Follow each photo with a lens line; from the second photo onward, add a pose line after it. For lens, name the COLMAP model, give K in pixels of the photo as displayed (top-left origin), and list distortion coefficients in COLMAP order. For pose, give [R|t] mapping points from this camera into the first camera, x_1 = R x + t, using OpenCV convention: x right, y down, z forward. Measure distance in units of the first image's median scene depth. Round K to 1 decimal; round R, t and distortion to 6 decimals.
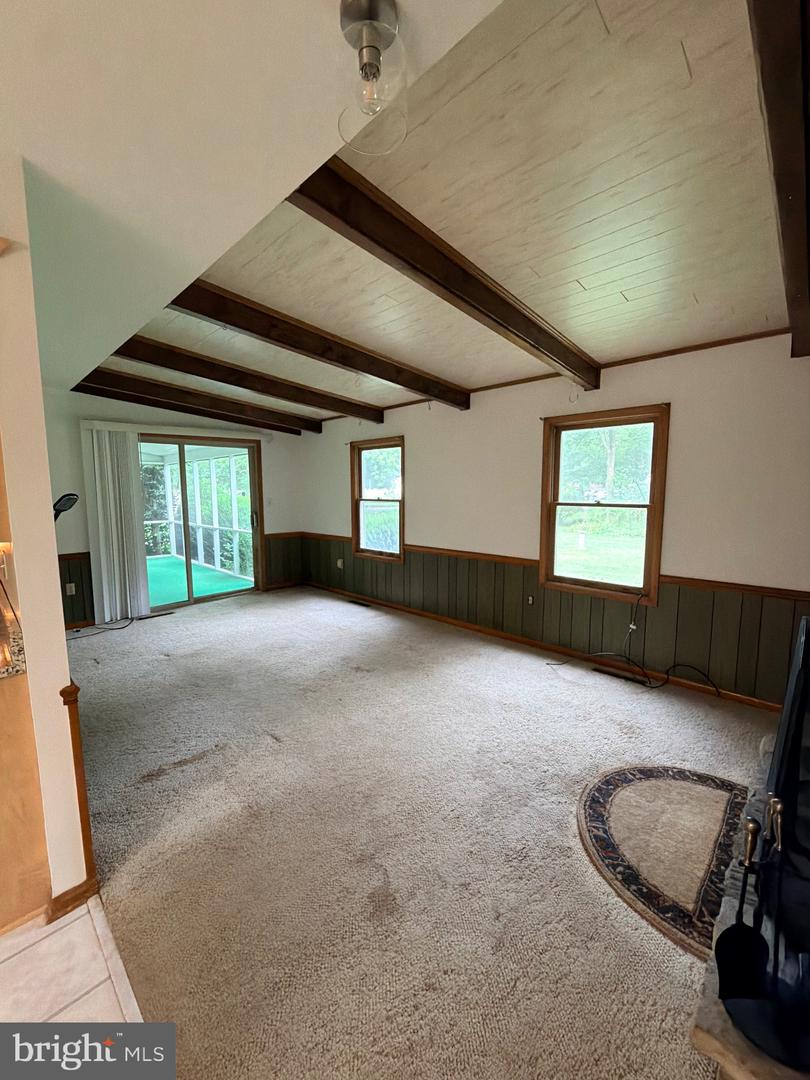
lens RADIAL K [[427.1, 0, 402.3], [0, 427.1, 541.0], [0, 0, 1]] dist [-0.000528, 0.000207]
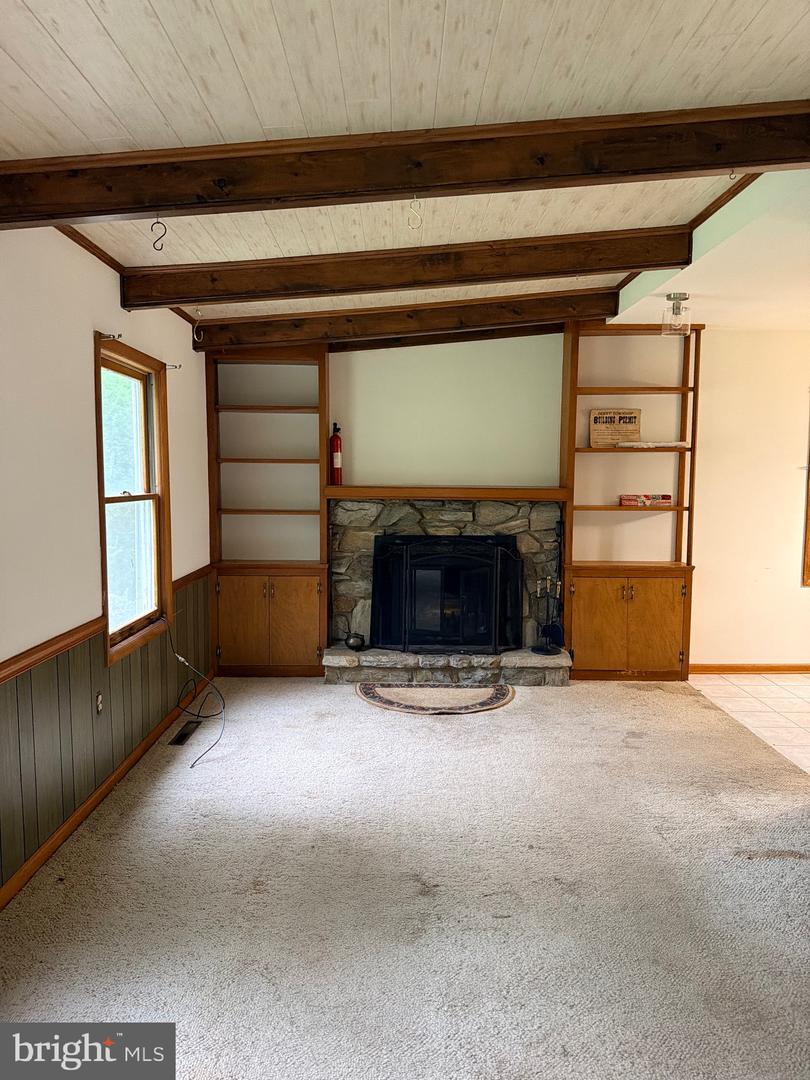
lens RADIAL K [[782.5, 0, 404.2], [0, 782.5, 539.6], [0, 0, 1]] dist [0.083129, -0.101571]
pose [[-0.703093, -0.058682, 0.708673, -0.935875], [0.091300, 0.980891, 0.171804, -0.273504], [-0.705213, 0.185496, -0.684300, 2.208300]]
